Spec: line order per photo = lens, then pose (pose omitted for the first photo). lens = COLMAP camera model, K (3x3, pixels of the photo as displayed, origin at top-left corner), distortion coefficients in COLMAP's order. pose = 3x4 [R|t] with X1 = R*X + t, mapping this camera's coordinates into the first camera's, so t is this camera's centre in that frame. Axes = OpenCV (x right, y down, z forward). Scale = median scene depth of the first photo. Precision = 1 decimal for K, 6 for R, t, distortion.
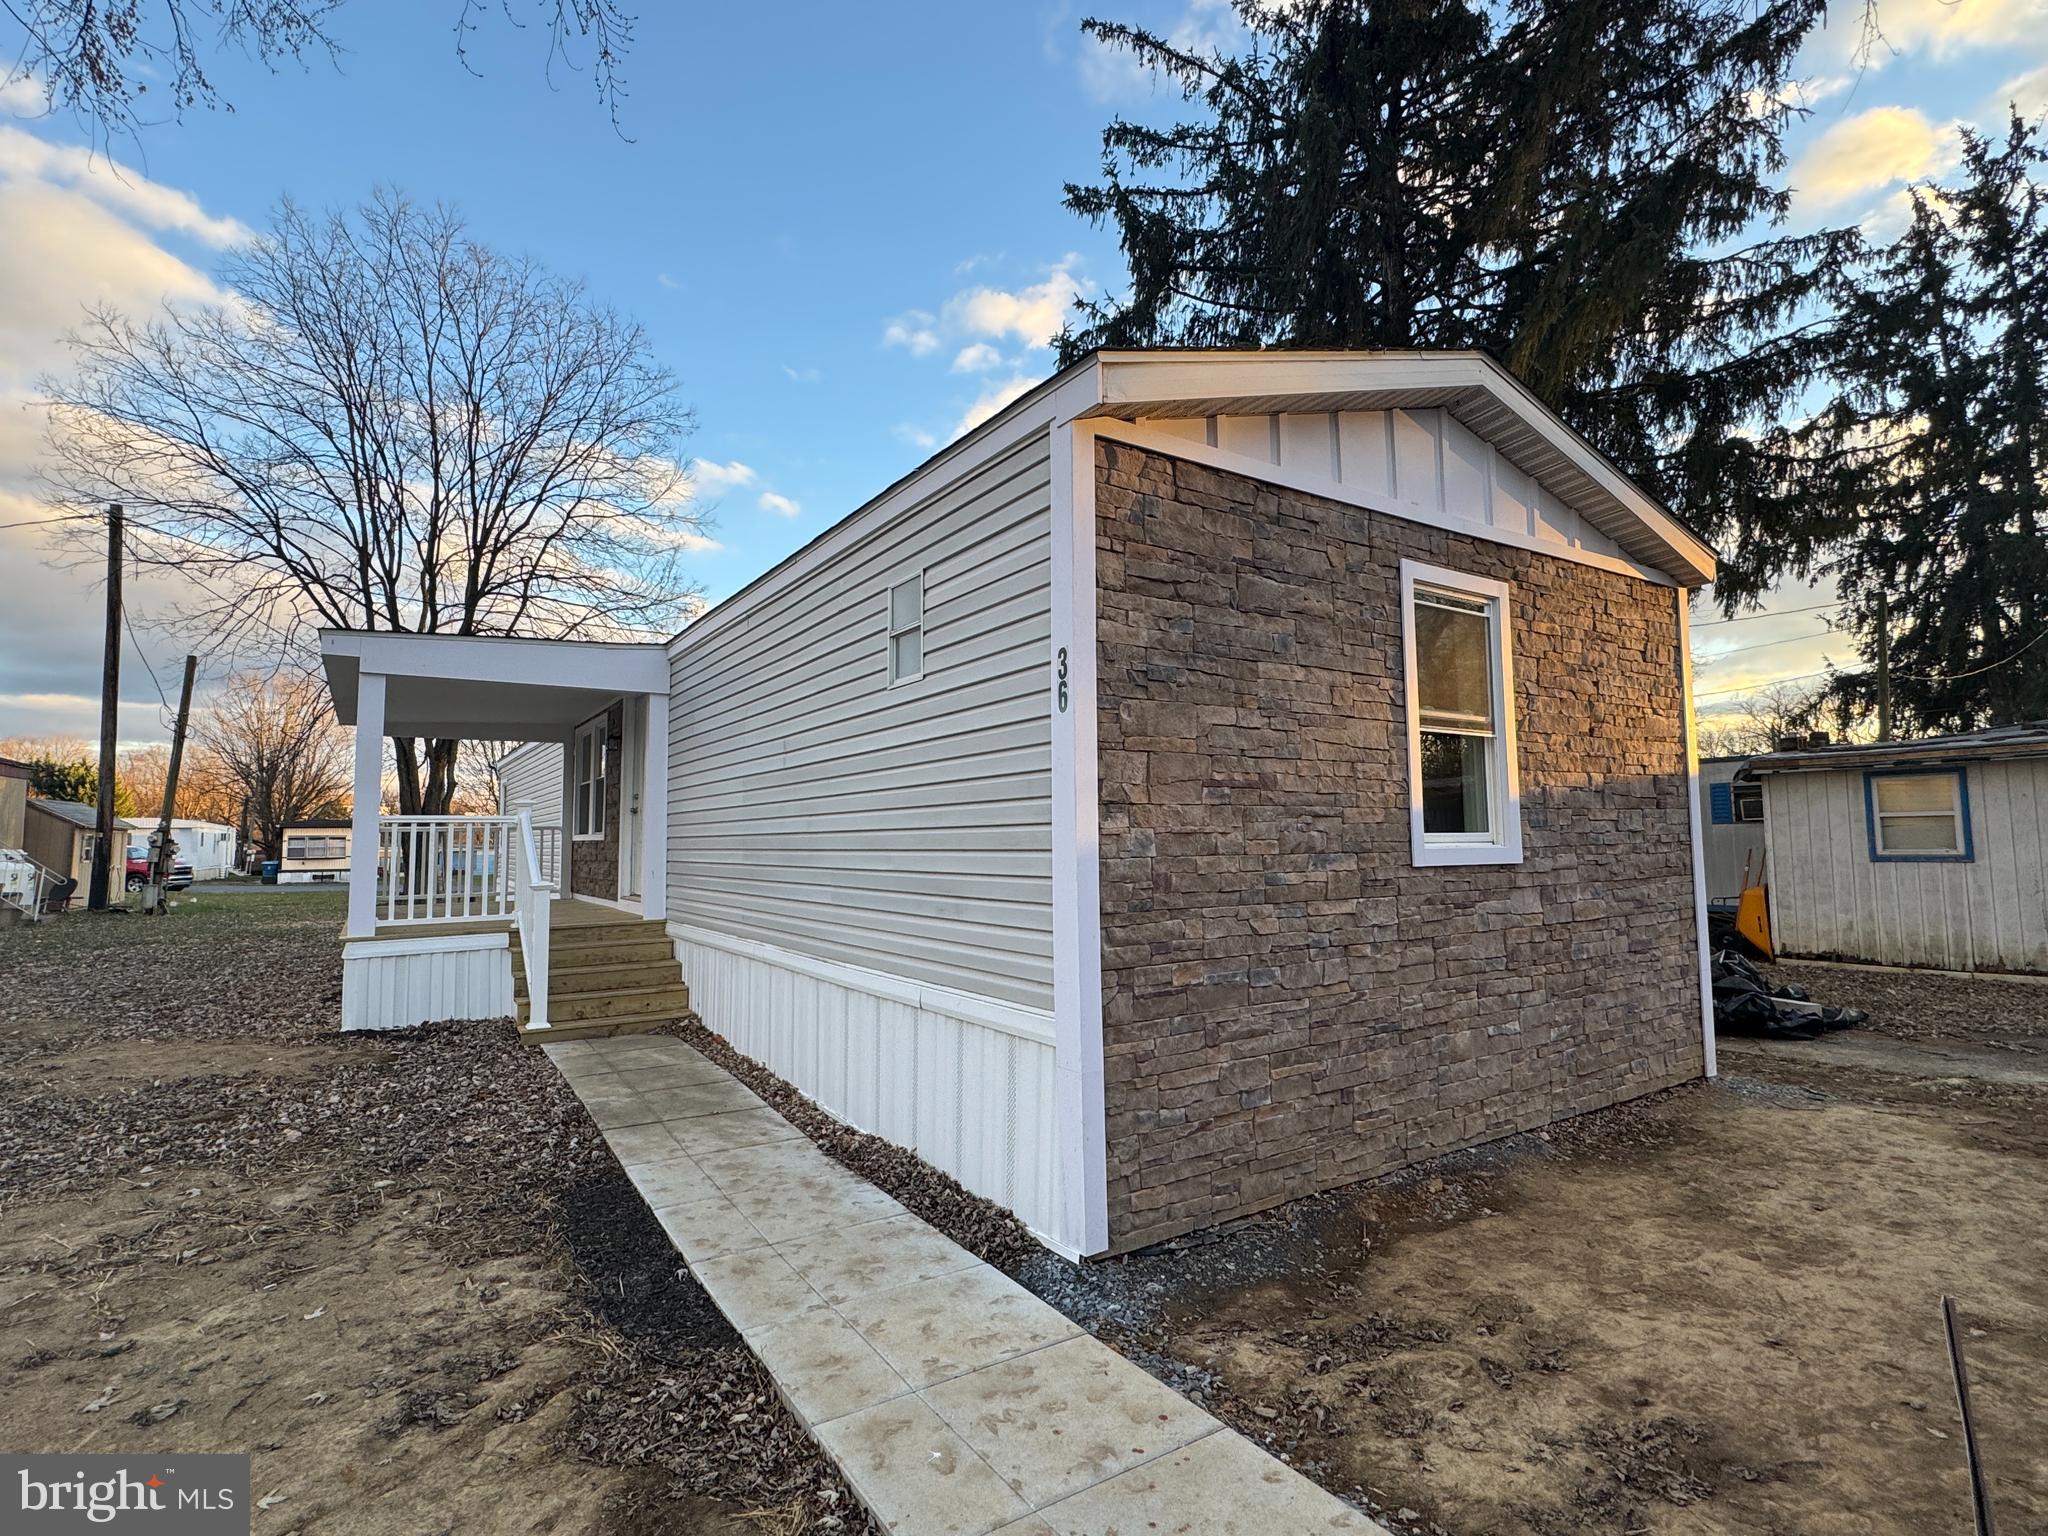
lens RADIAL K [[1002.3, 0, 1018.9], [0, 1002.3, 758.2], [0, 0, 1]] dist [-0.003313, -0.001006]
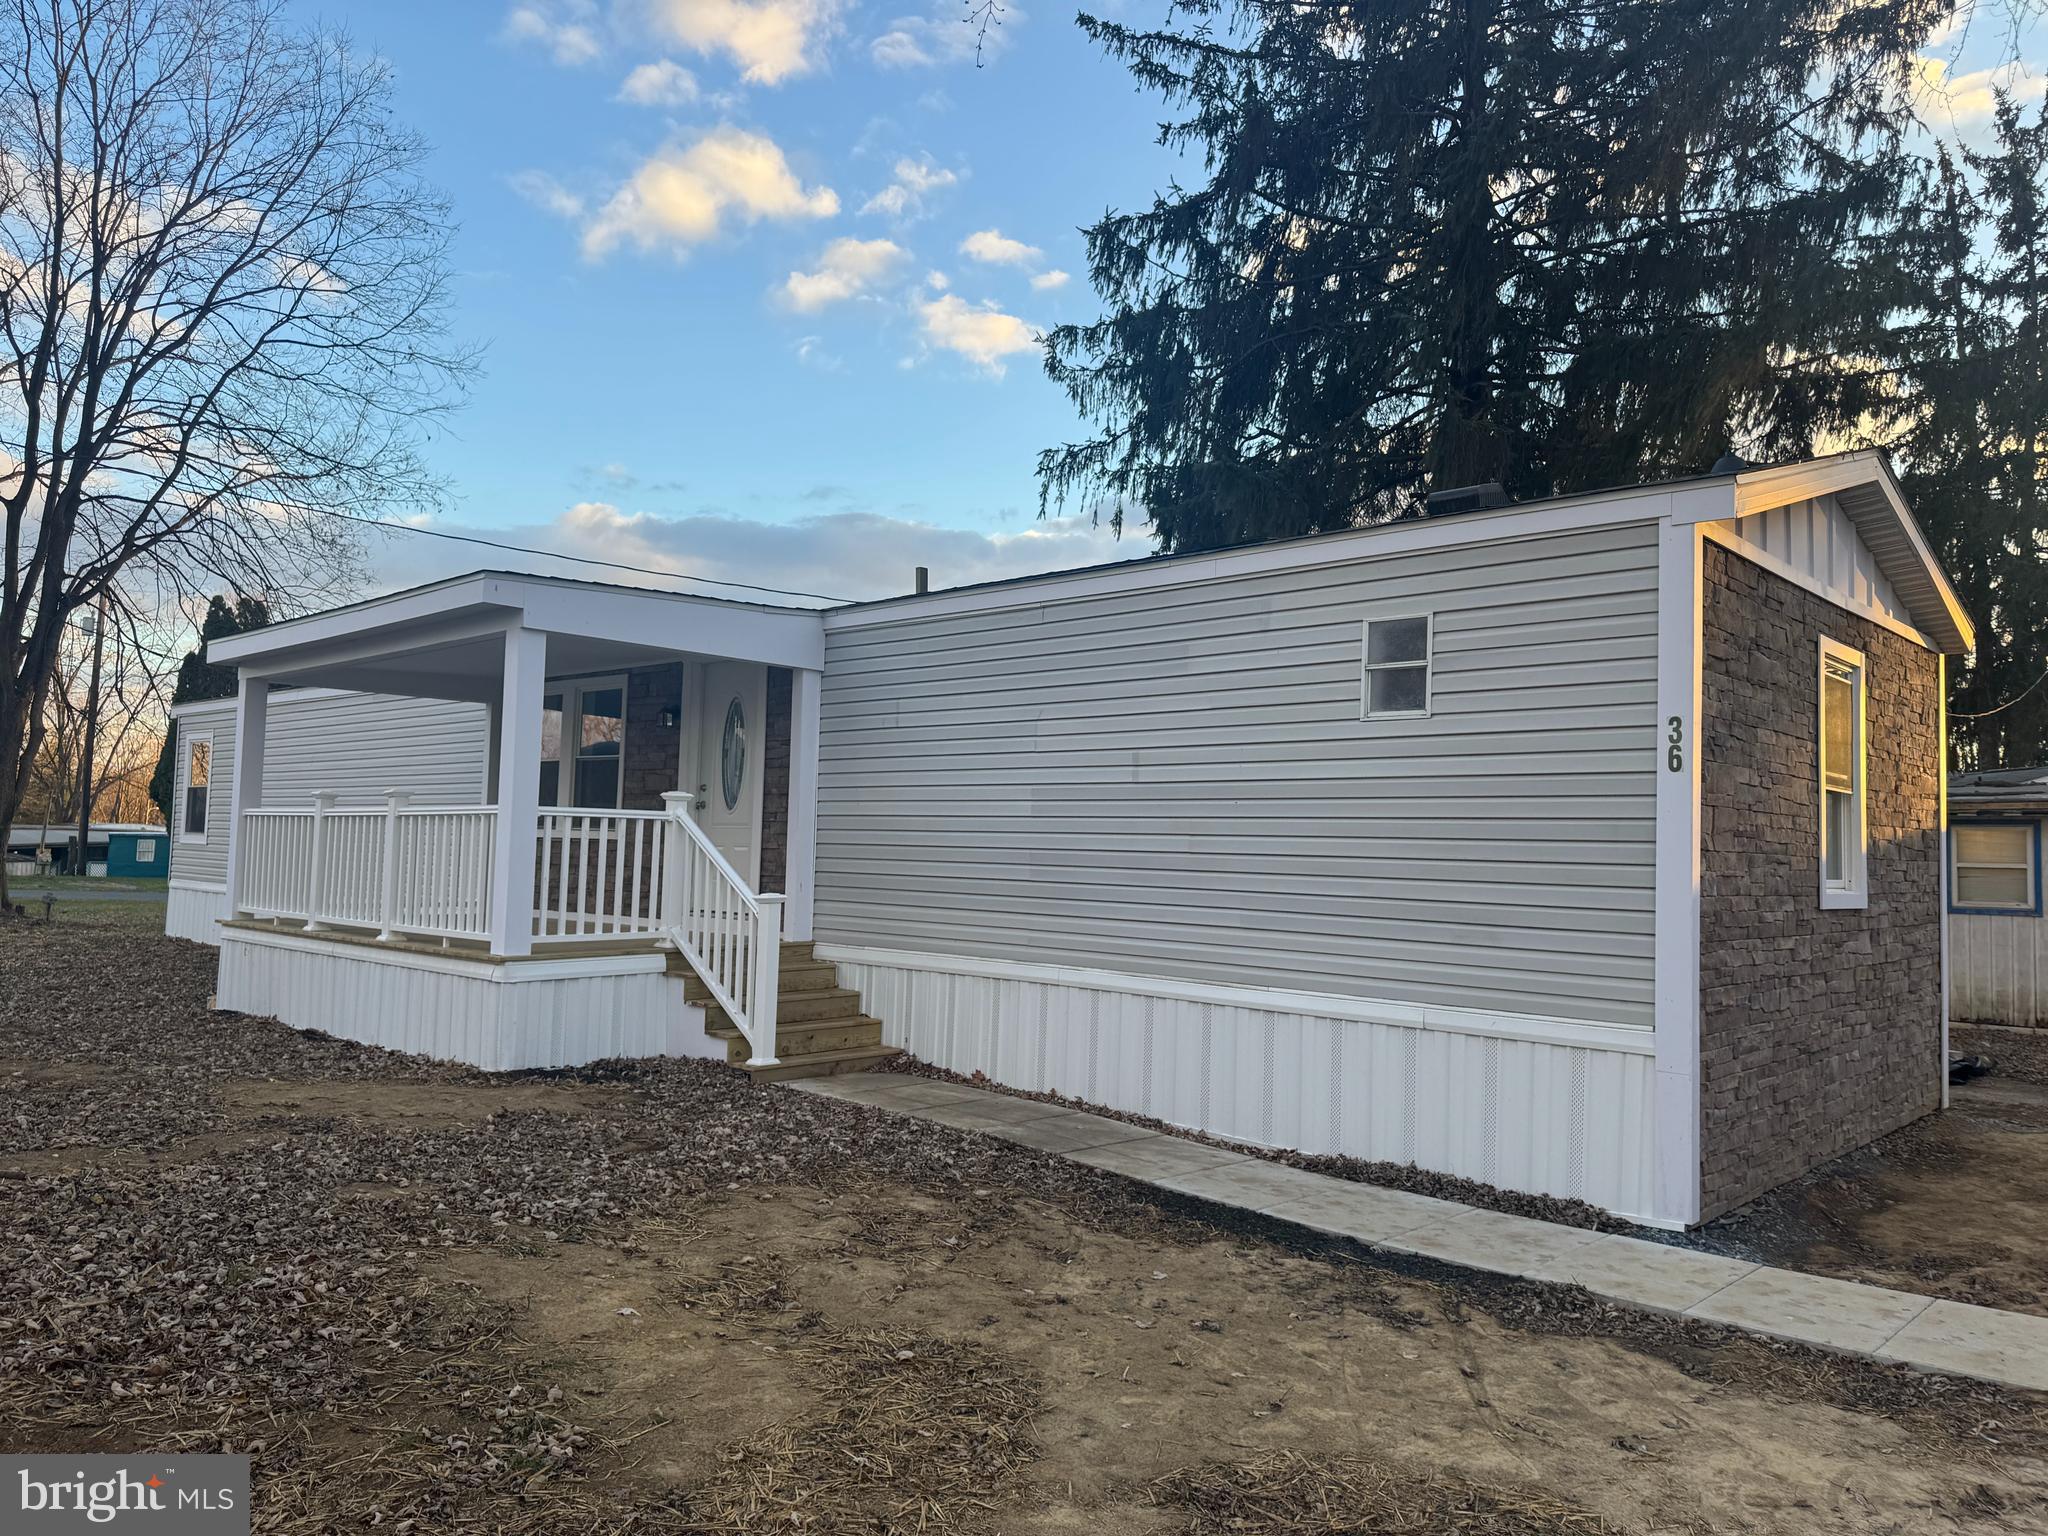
lens RADIAL K [[1443.1, 0, 1028.0], [0, 1443.1, 760.8], [0, 0, 1]] dist [0.009405, -0.016933]
pose [[0.972131, 0.052619, 0.228457, -0.864808], [-0.057579, 0.998227, 0.015096, -0.032952], [-0.227258, -0.027829, 0.973437, -0.383512]]
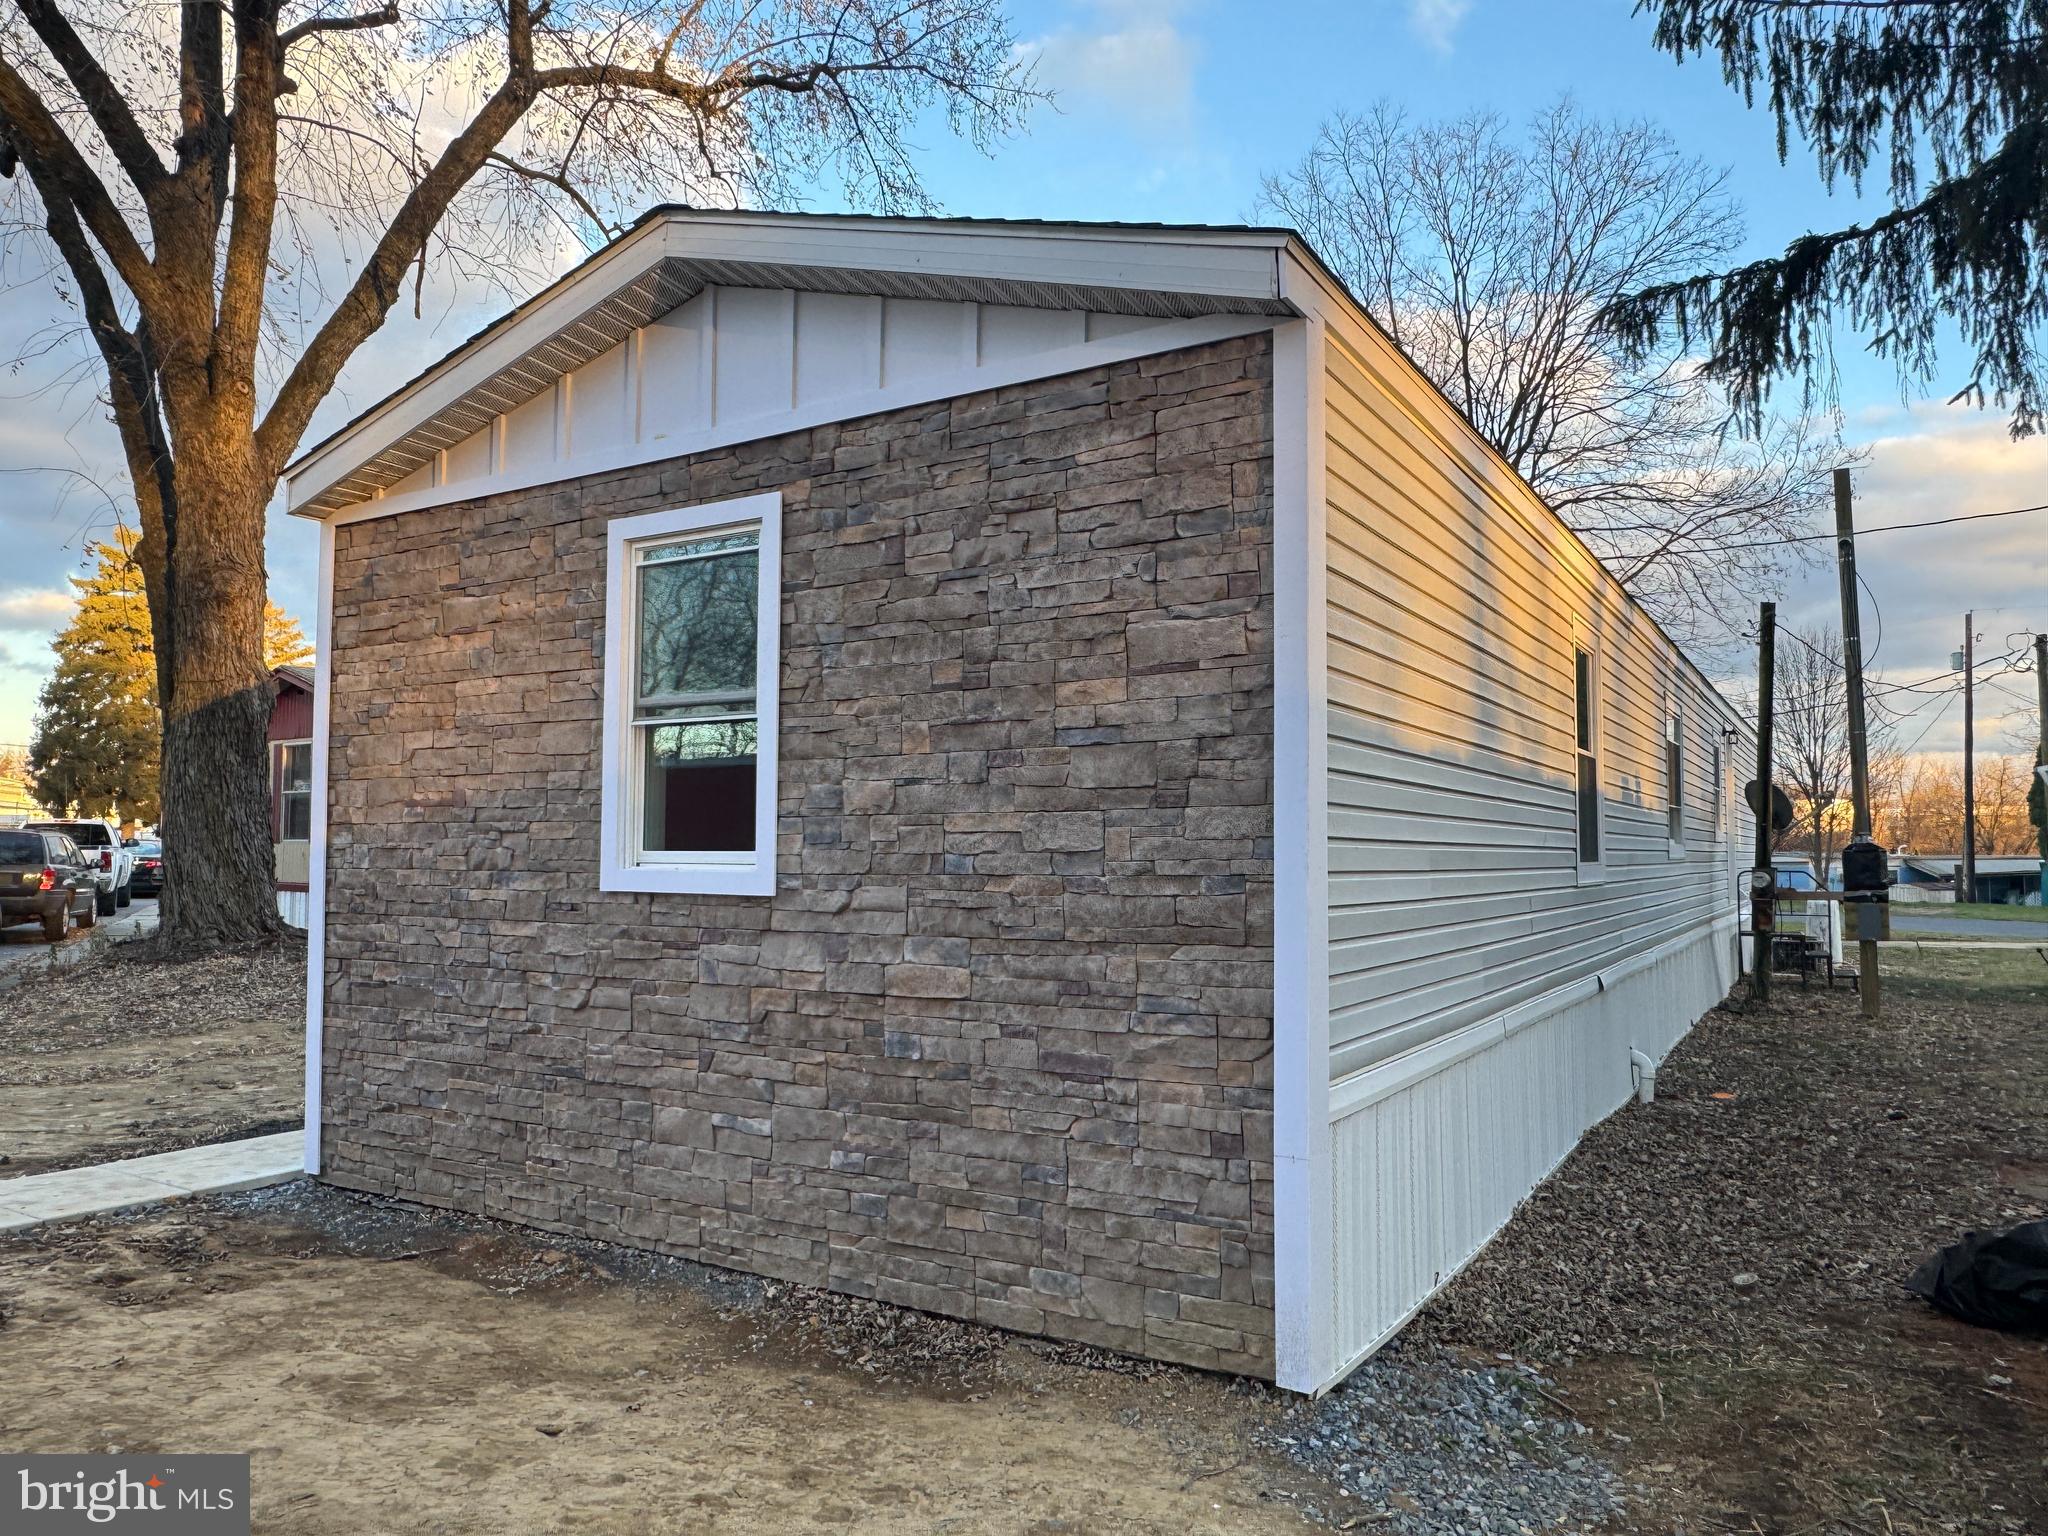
lens RADIAL K [[1384.3, 0, 1019.8], [0, 1384.3, 774.2], [0, 0, 1]] dist [-0.010726, 0.005663]
pose [[0.430077, -0.043602, -0.901739, 1.600009], [0.062194, 0.997891, -0.018589, 0.054420], [0.900648, -0.048088, 0.431881, 0.824790]]
